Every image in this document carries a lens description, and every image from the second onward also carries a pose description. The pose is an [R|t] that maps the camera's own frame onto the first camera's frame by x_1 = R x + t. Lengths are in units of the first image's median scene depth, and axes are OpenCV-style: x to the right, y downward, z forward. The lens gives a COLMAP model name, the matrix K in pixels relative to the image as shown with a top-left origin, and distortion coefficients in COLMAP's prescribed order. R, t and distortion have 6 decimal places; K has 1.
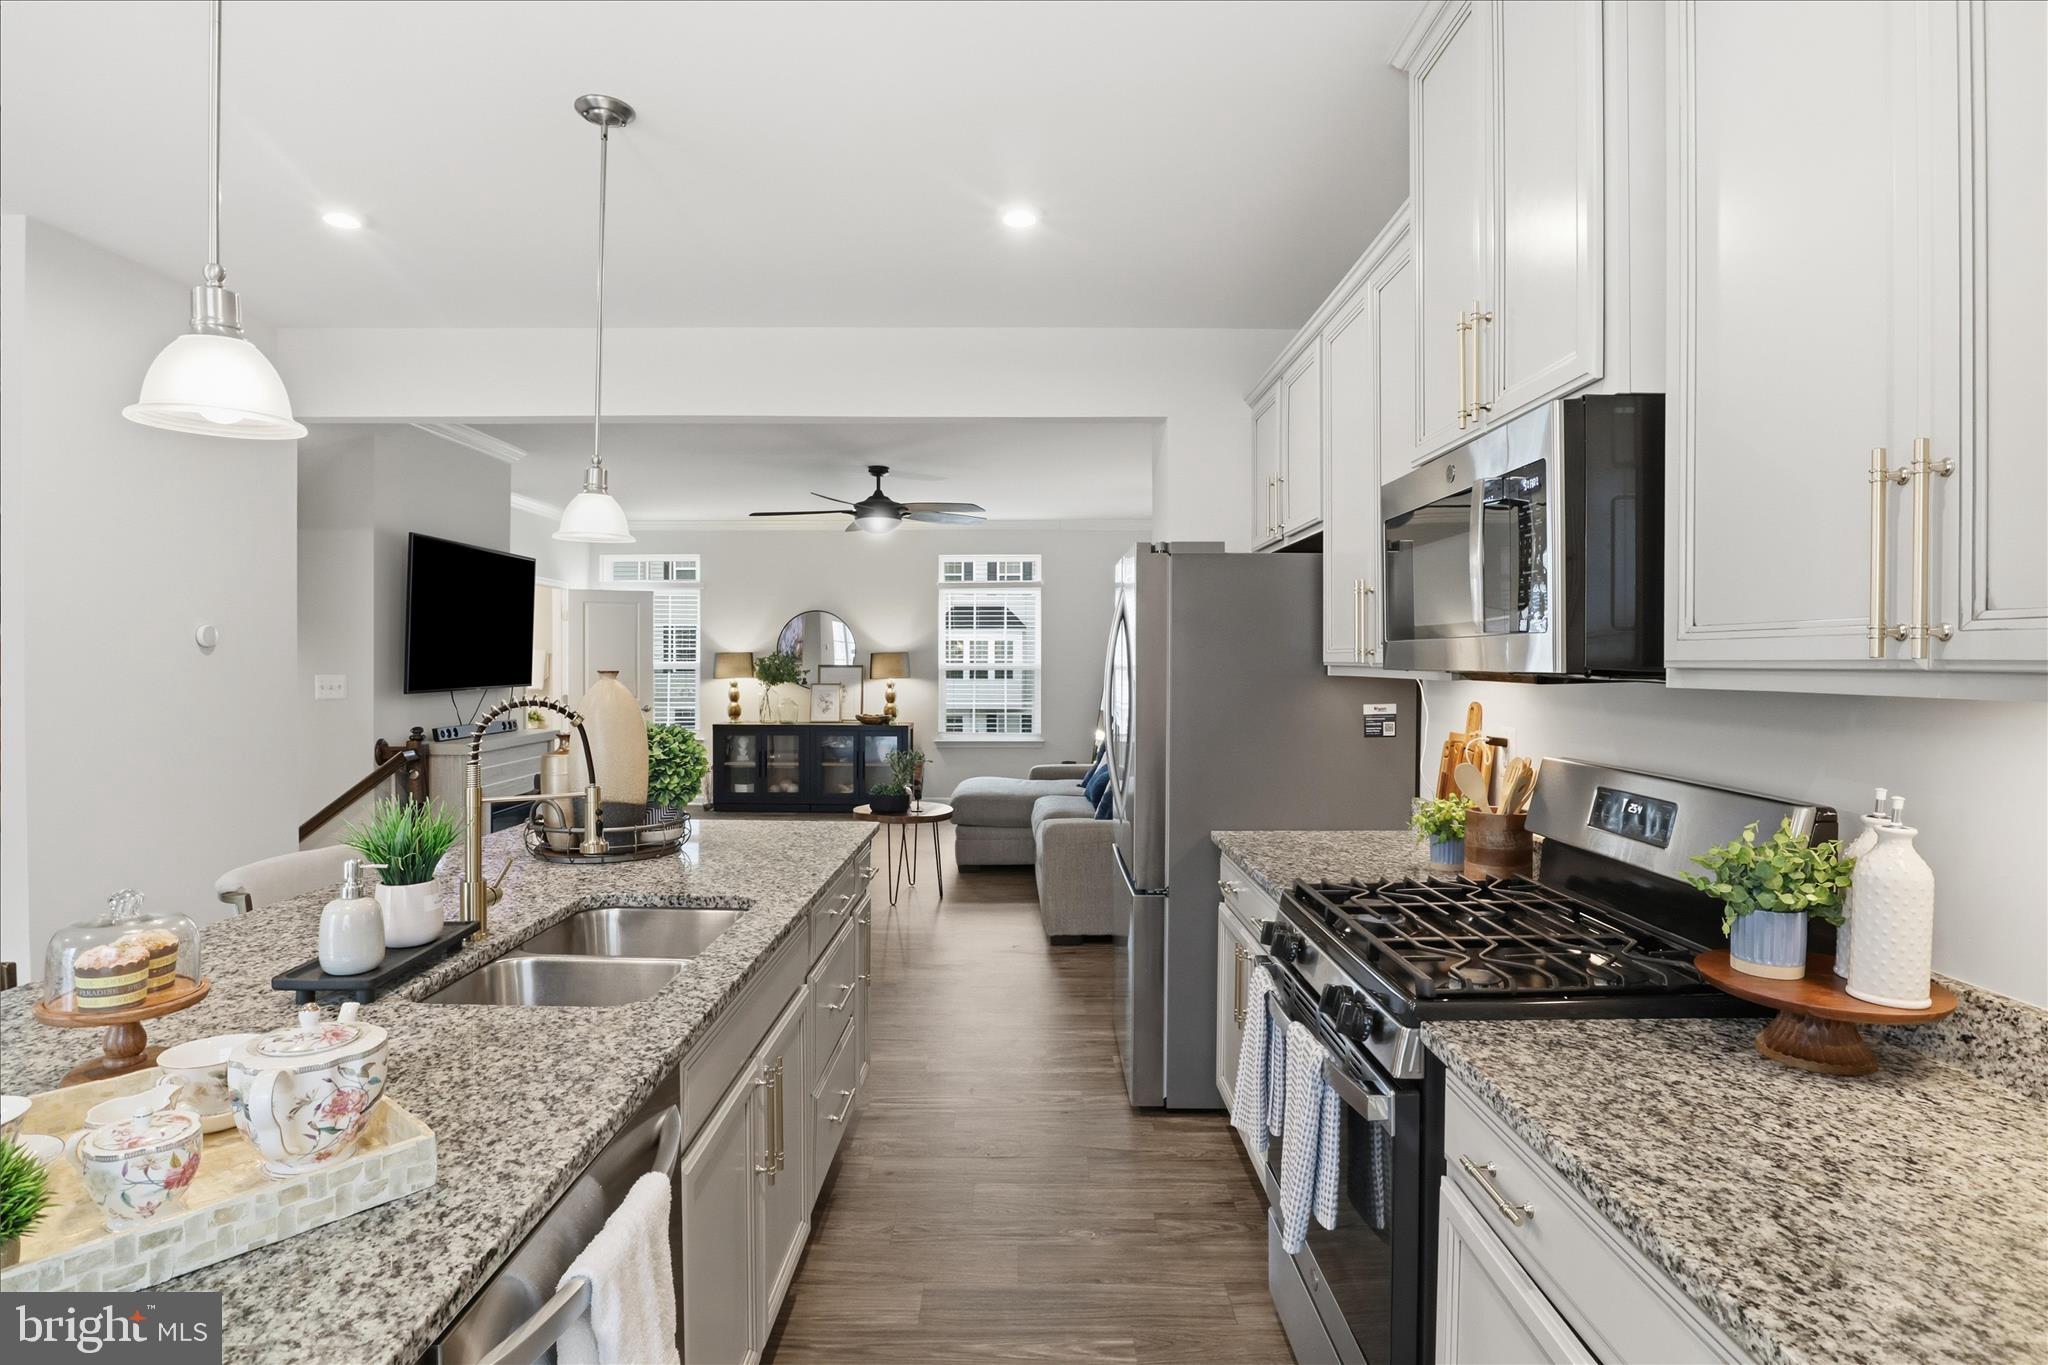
lens RADIAL K [[1045.9, 0, 1023.2], [0, 1045.9, 663.8], [0, 0, 1]] dist [-0.038878, 0.008501]
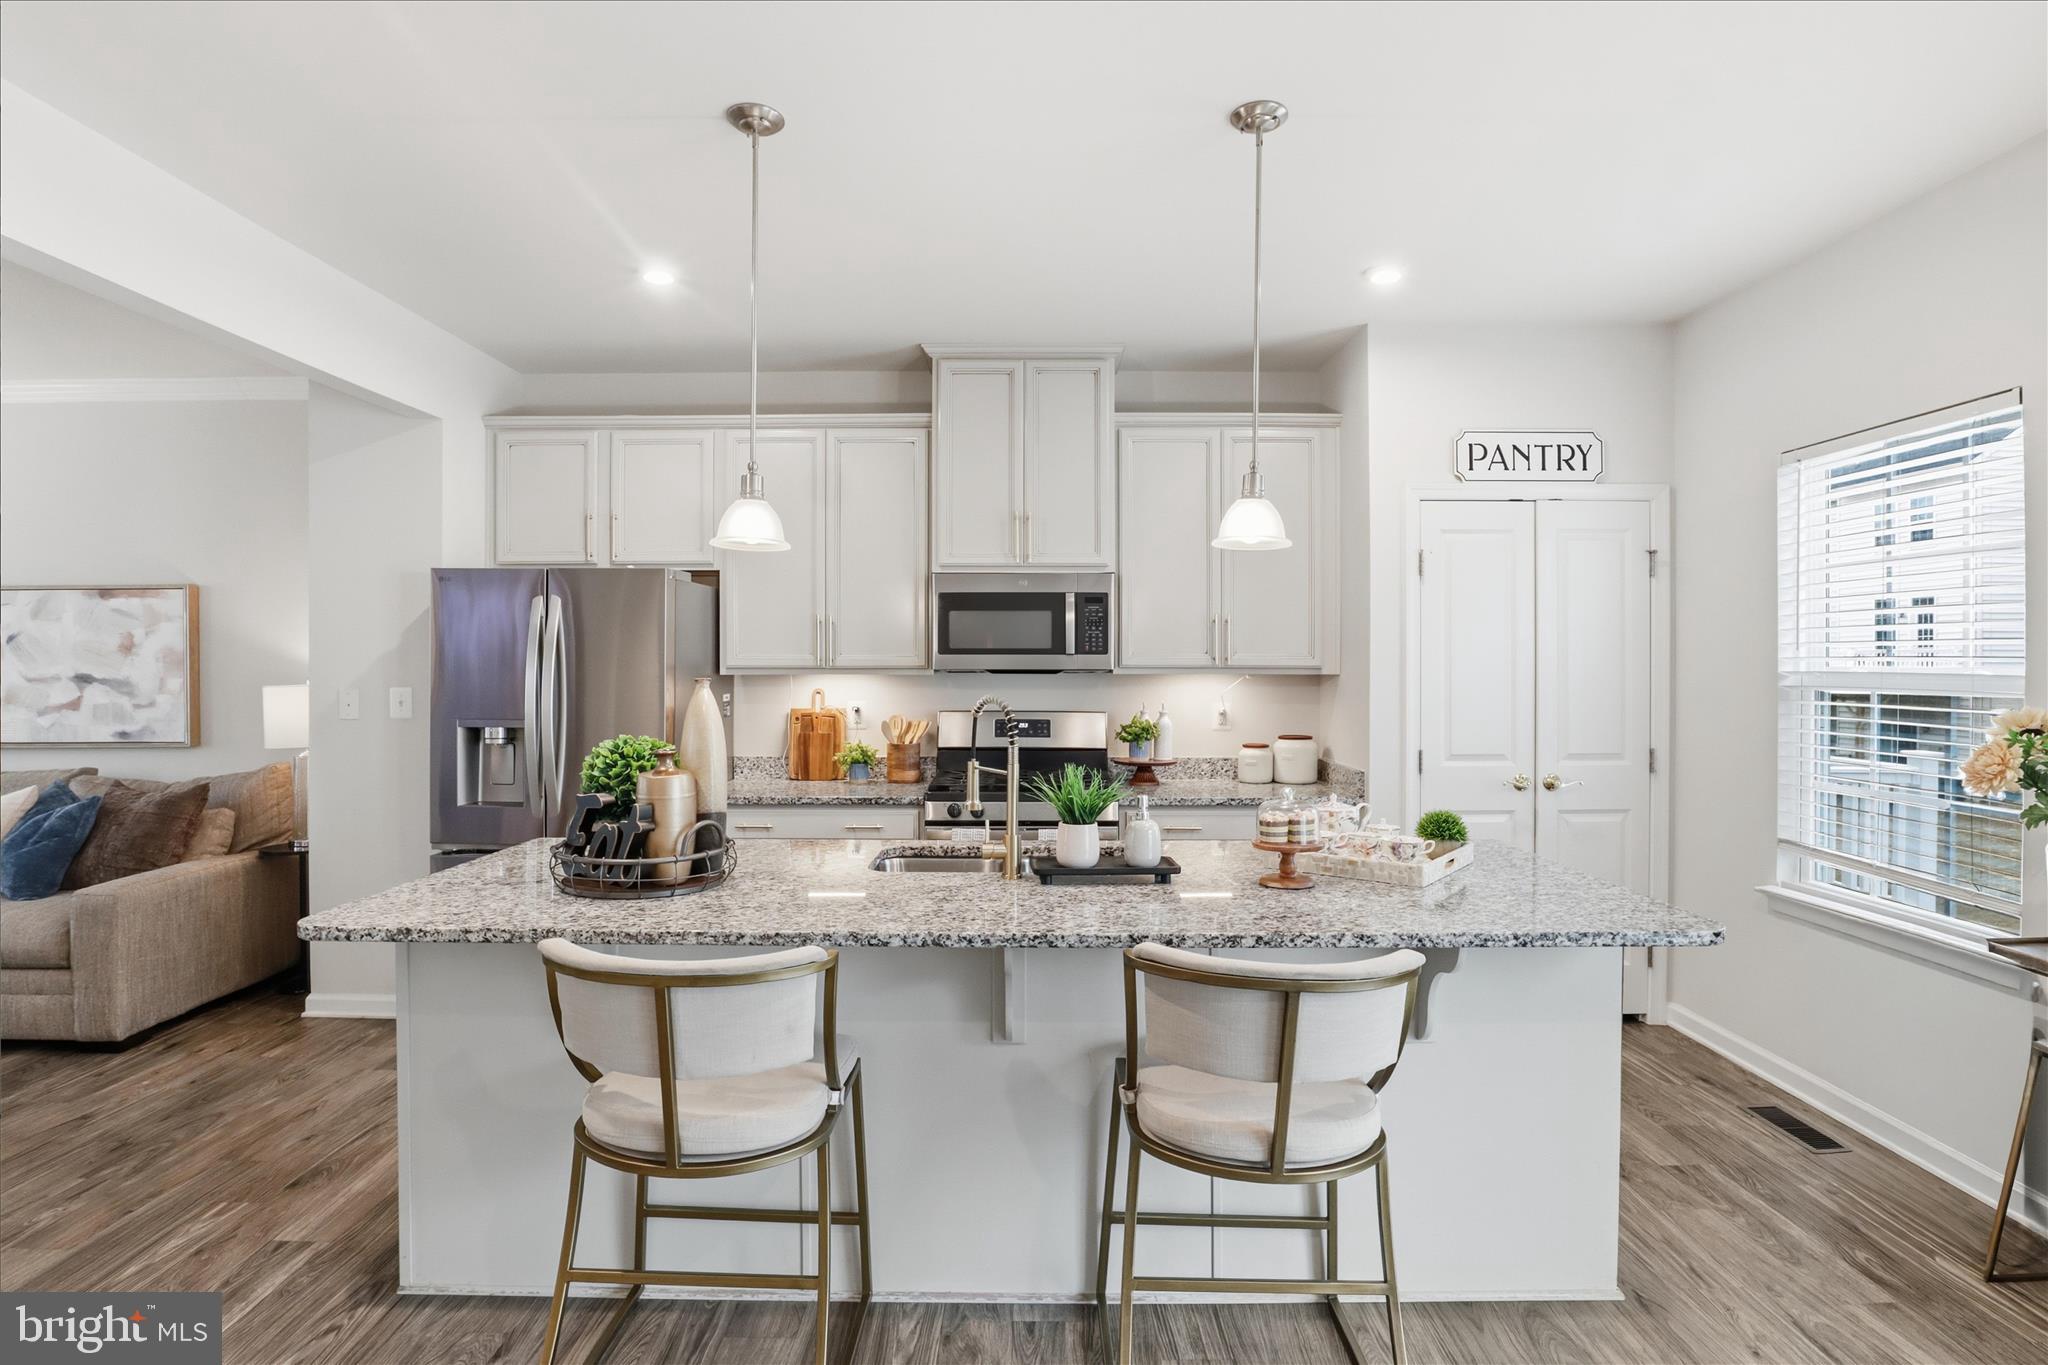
lens RADIAL K [[1045.9, 0, 1023.2], [0, 1045.9, 663.8], [0, 0, 1]] dist [-0.038878, 0.008501]
pose [[0.018100, -0.002932, 0.999832, -1.094188], [0.002741, 0.999992, 0.002883, -0.006813], [-0.999832, 0.002689, 0.018108, 0.559102]]
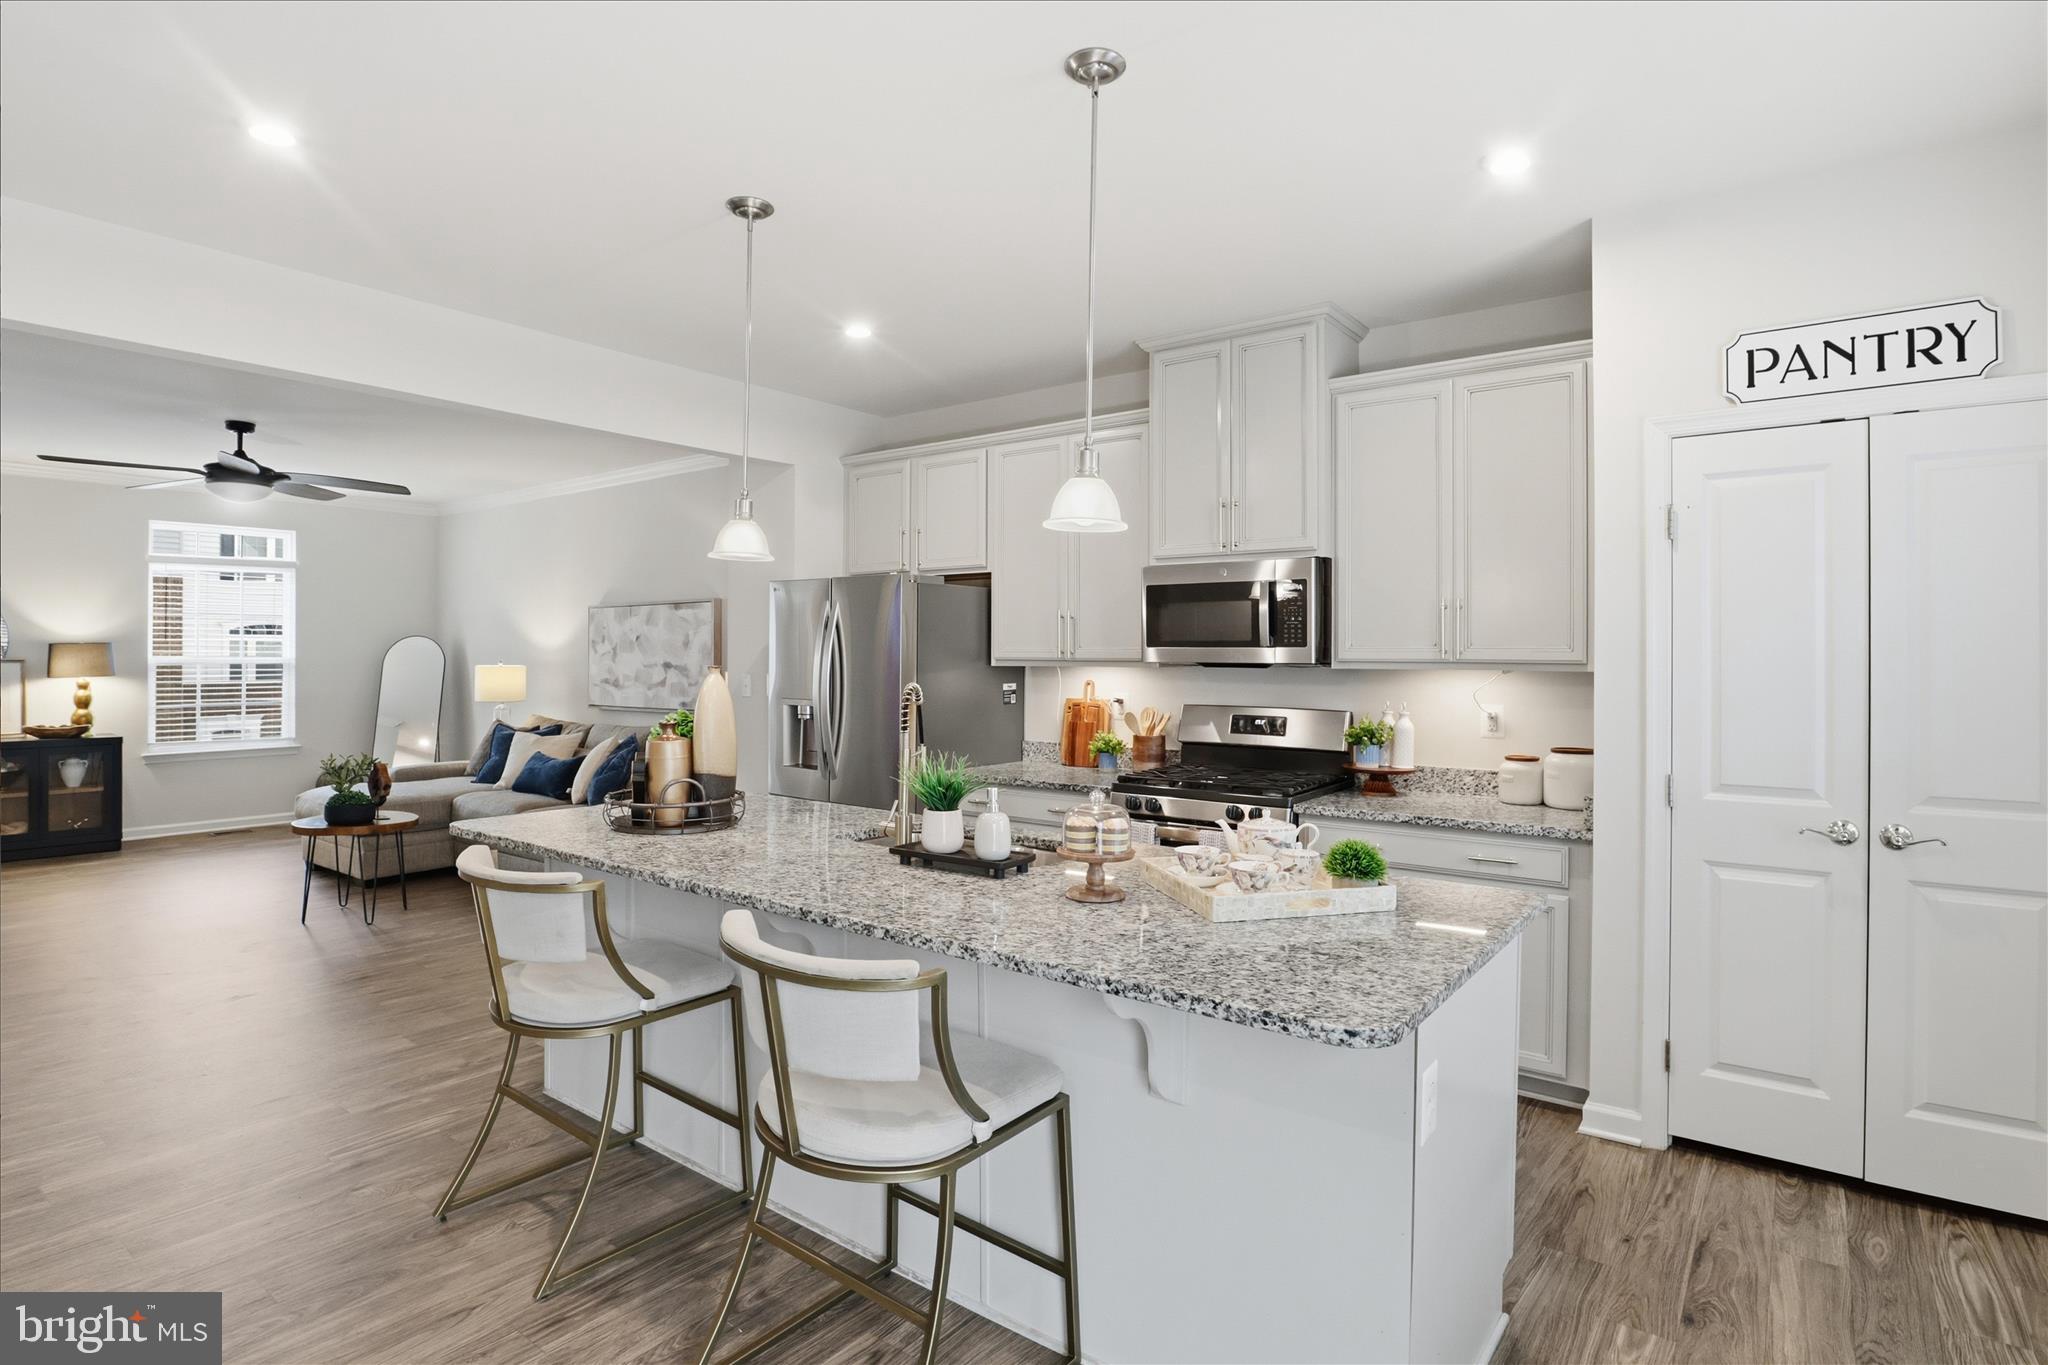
lens RADIAL K [[1039.7, 0, 1033.3], [0, 1039.7, 655.2], [0, 0, 1]] dist [-0.026352, -0.000465]
pose [[0.611436, 0.000913, 0.791293, -0.905050], [-0.000179, 0.999999, -0.001015, -0.003728], [-0.791294, 0.000479, 0.611436, -0.011123]]
